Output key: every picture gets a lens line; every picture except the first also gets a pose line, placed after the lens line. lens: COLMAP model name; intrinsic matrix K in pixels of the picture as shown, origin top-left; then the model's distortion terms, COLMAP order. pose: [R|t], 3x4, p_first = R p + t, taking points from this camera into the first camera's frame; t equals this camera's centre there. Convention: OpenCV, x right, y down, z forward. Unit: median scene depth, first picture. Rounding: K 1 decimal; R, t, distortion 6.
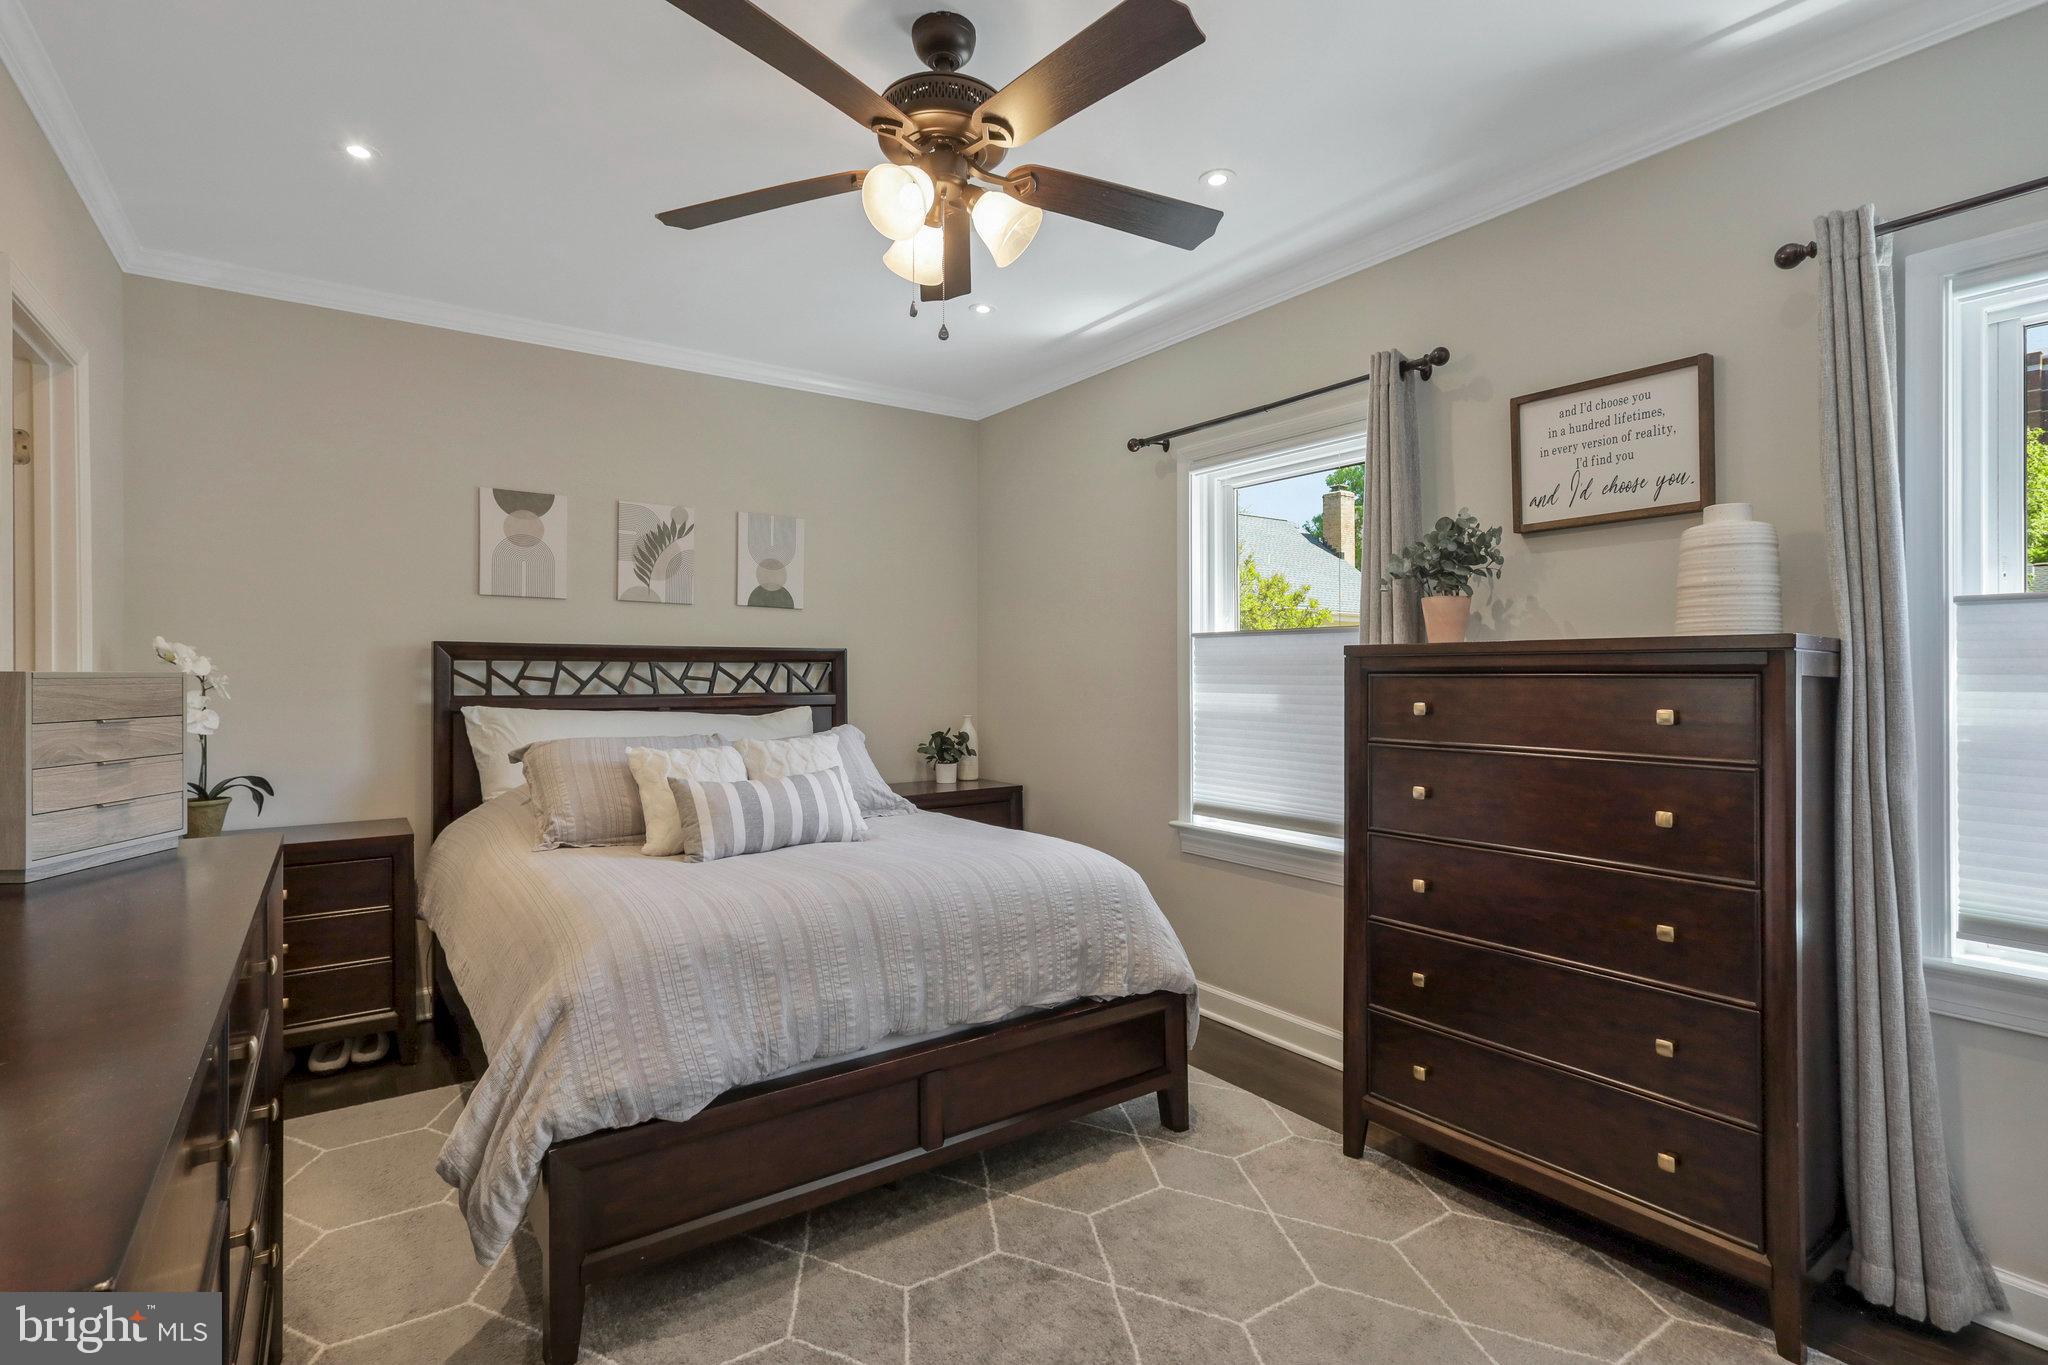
lens RADIAL K [[965.4, 0, 1015.2], [0, 965.4, 678.9], [0, 0, 1]] dist [0.000377, -0.000206]
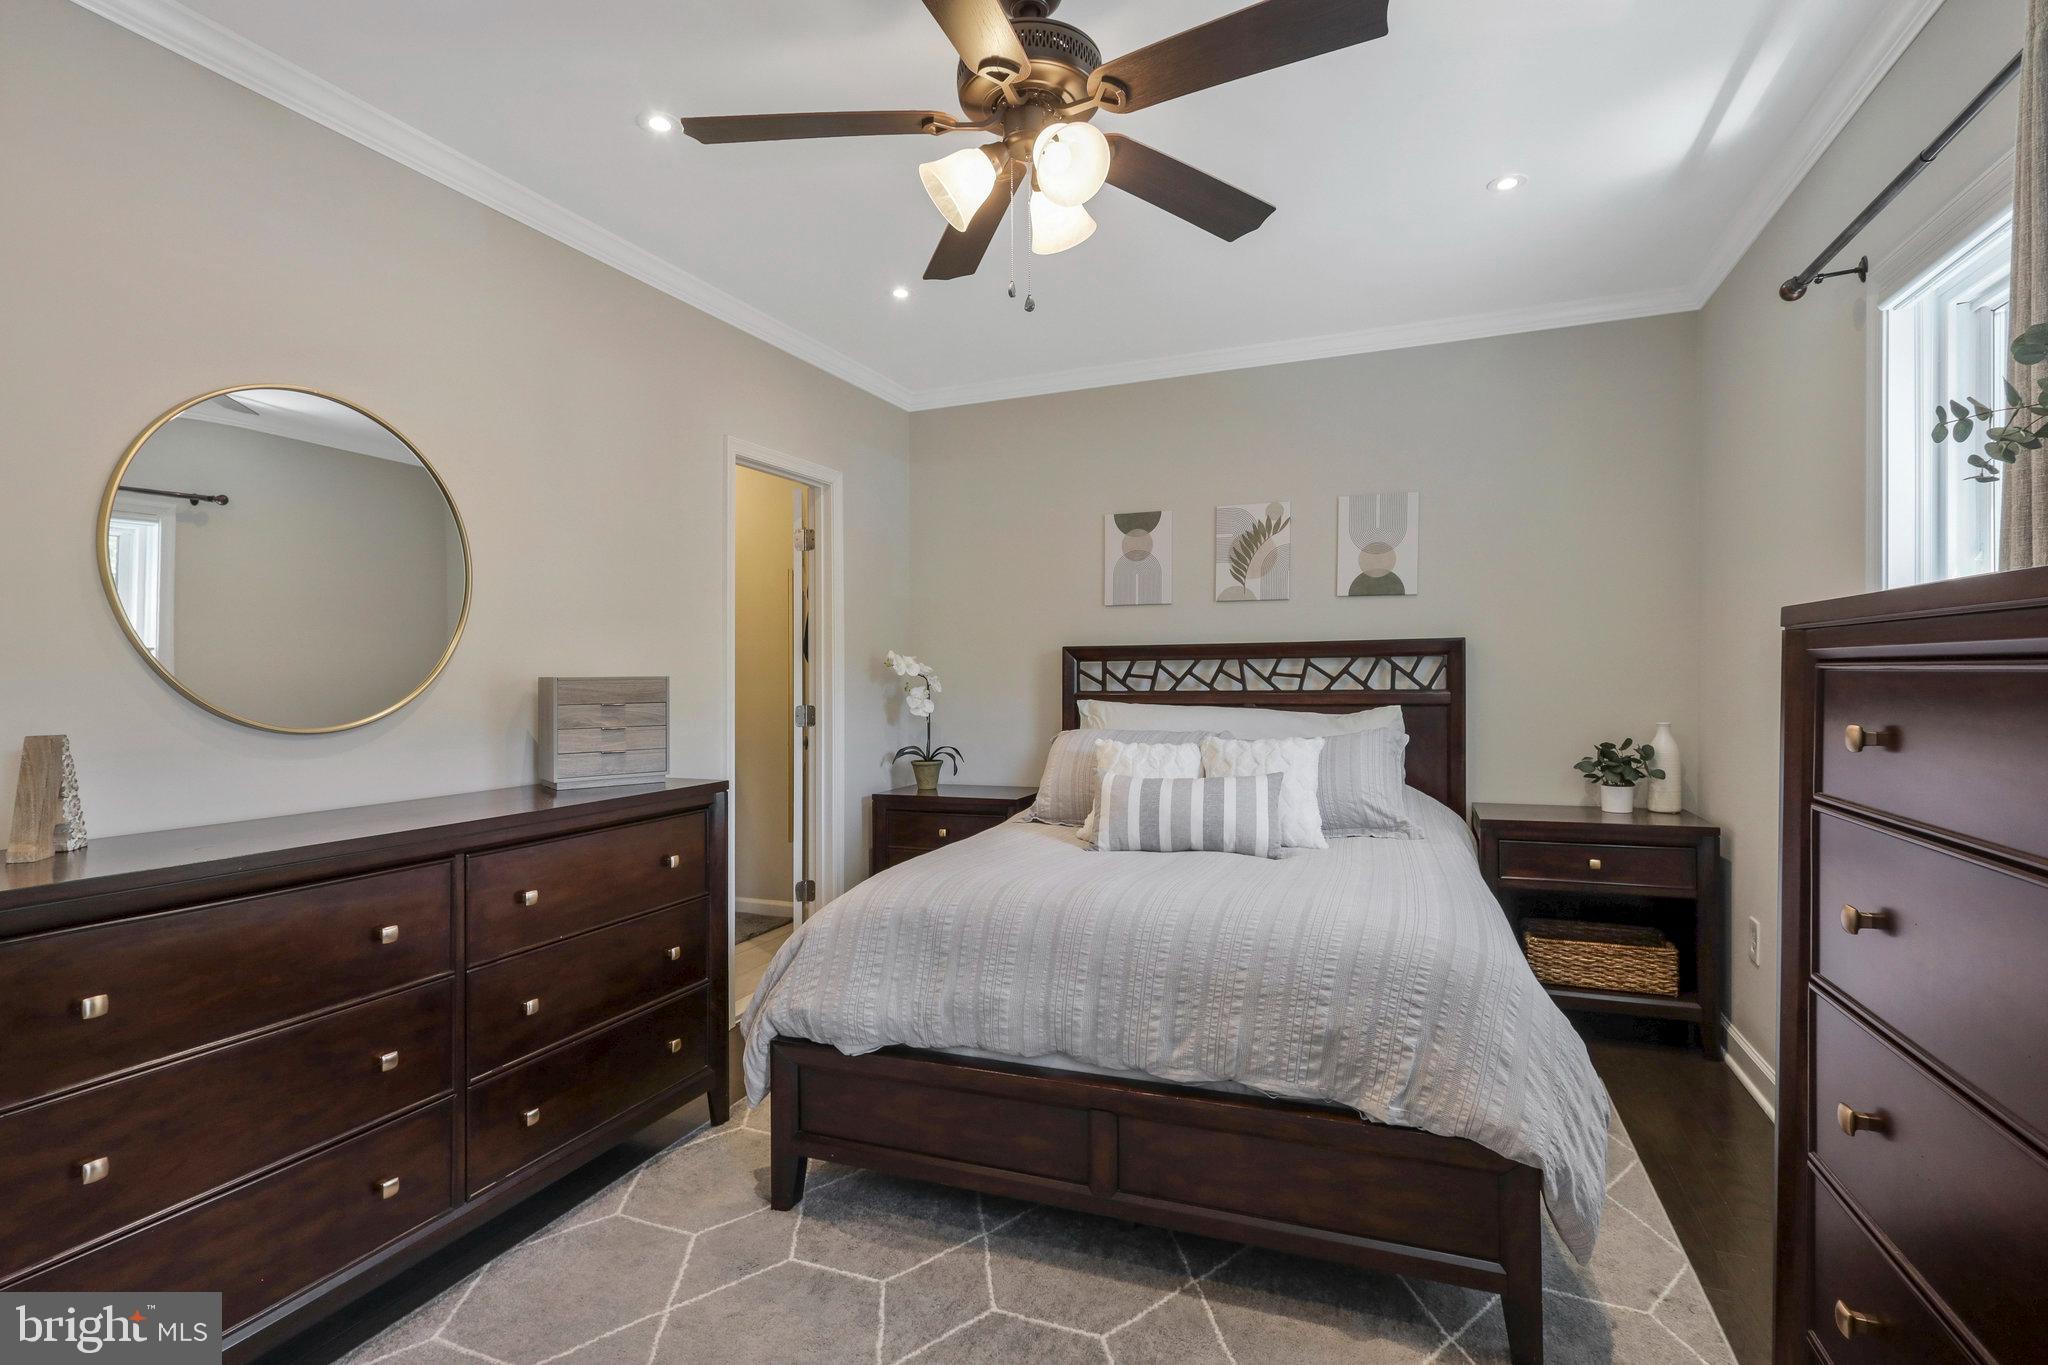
lens RADIAL K [[956.1, 0, 1030.5], [0, 956.1, 683.6], [0, 0, 1]] dist [-0.000499, -0.000354]
pose [[0.556759, 0.001216, -0.830673, 0.378941], [0.007879, 0.999946, 0.006745, -0.000226], [0.830637, -0.010300, 0.556719, 0.274131]]
